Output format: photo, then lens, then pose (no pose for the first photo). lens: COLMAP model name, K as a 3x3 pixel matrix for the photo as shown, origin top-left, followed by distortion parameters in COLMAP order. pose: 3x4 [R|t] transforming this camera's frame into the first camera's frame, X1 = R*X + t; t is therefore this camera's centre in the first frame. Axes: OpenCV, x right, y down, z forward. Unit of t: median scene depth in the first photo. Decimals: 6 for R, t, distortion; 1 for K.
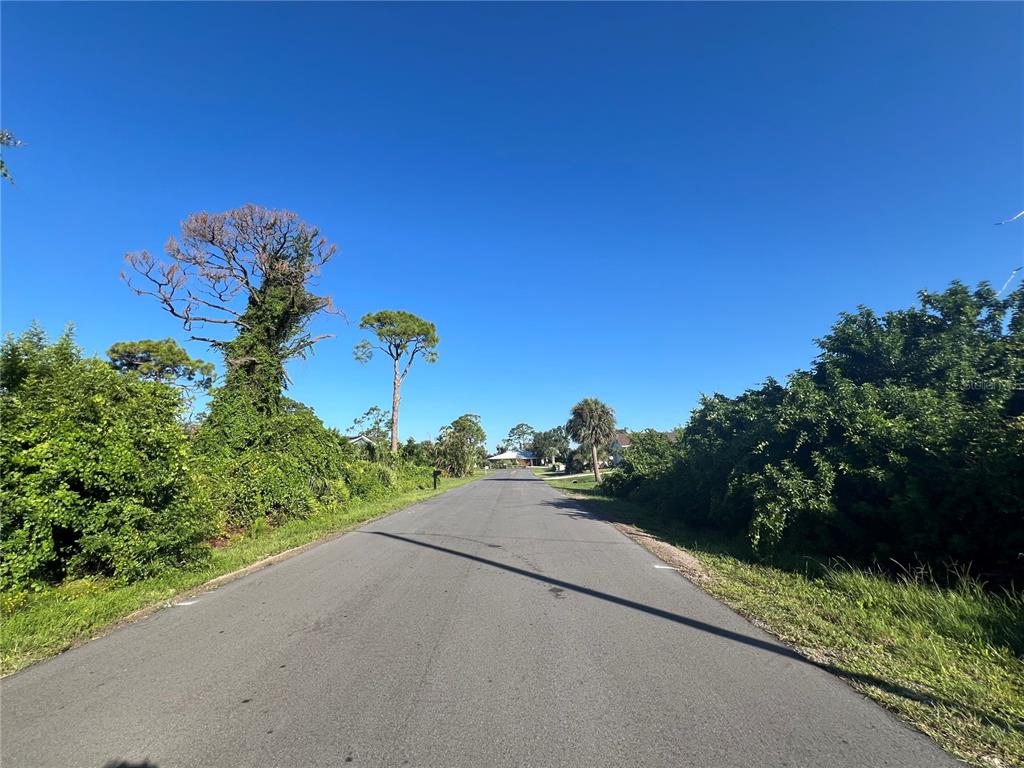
lens RADIAL K [[409.7, 0, 508.8], [0, 409.7, 384.5], [0, 0, 1]] dist [-0.002721, 0.000127]
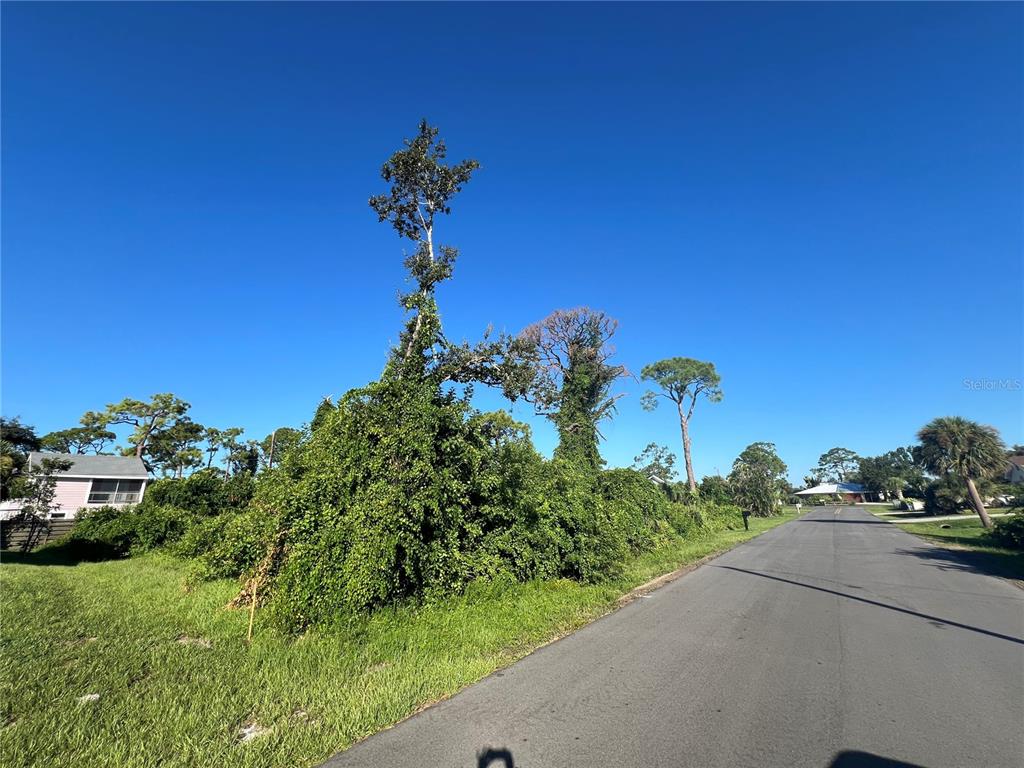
lens RADIAL K [[409.7, 0, 508.8], [0, 409.7, 384.5], [0, 0, 1]] dist [-0.002721, 0.000127]
pose [[0.802494, -0.166955, -0.572826, -0.015406], [0.119385, 0.985569, -0.120002, -0.036364], [0.584595, 0.027914, 0.810845, -0.128782]]
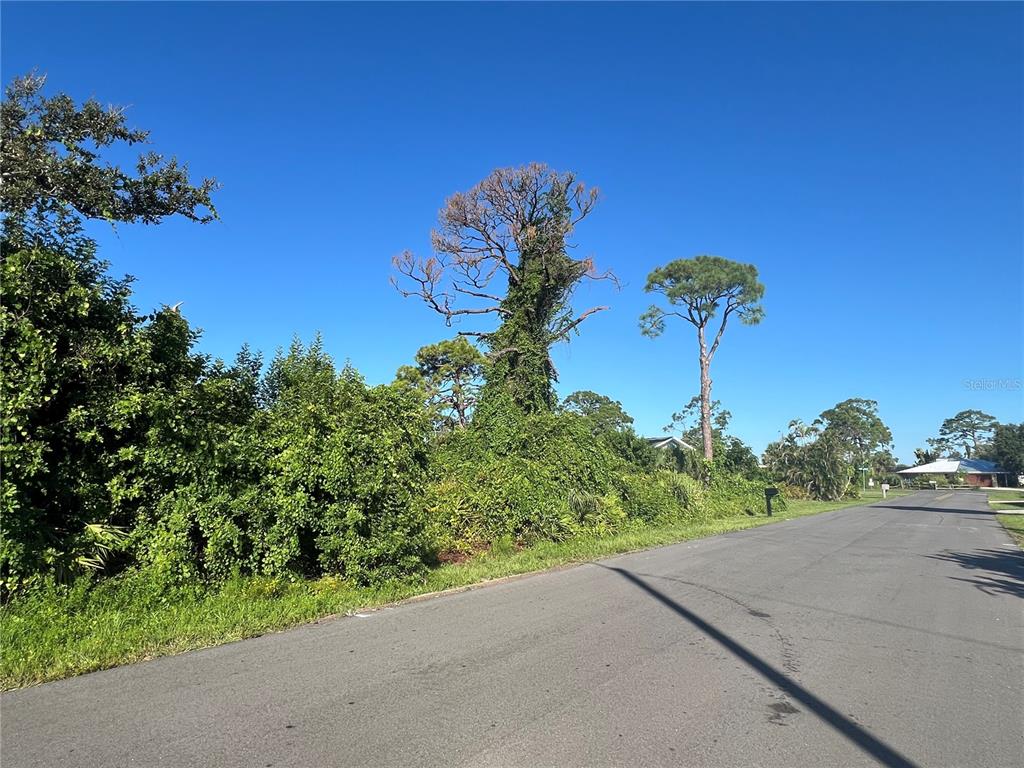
lens RADIAL K [[570.1, 0, 506.1], [0, 570.1, 384.6], [0, 0, 1]] dist [-0.002036, -0.001280]
pose [[0.789373, -0.070594, -0.609842, 0.051935], [0.091217, 0.995827, 0.002796, 0.003956], [0.607099, -0.057835, 0.792518, 0.028687]]
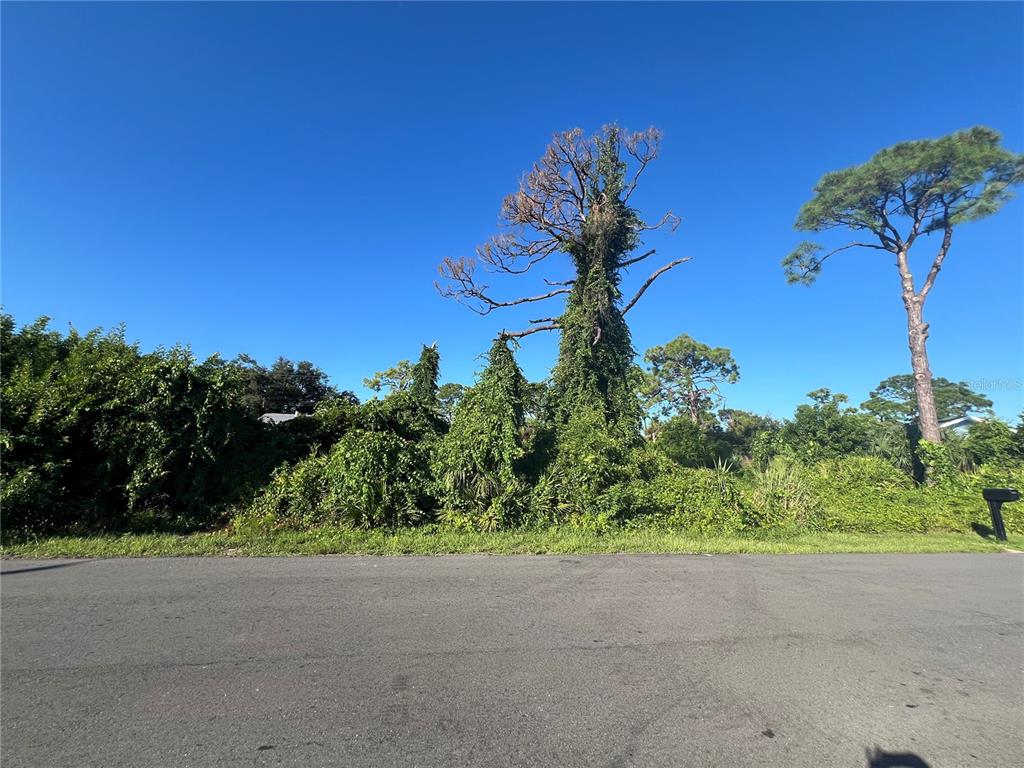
lens RADIAL K [[409.7, 0, 508.8], [0, 409.7, 384.5], [0, 0, 1]] dist [-0.002721, 0.000127]
pose [[0.167314, -0.141124, -0.975751, 0.109157], [0.143684, 0.982626, -0.117480, 0.092224], [0.975377, -0.120544, 0.184684, 0.475367]]
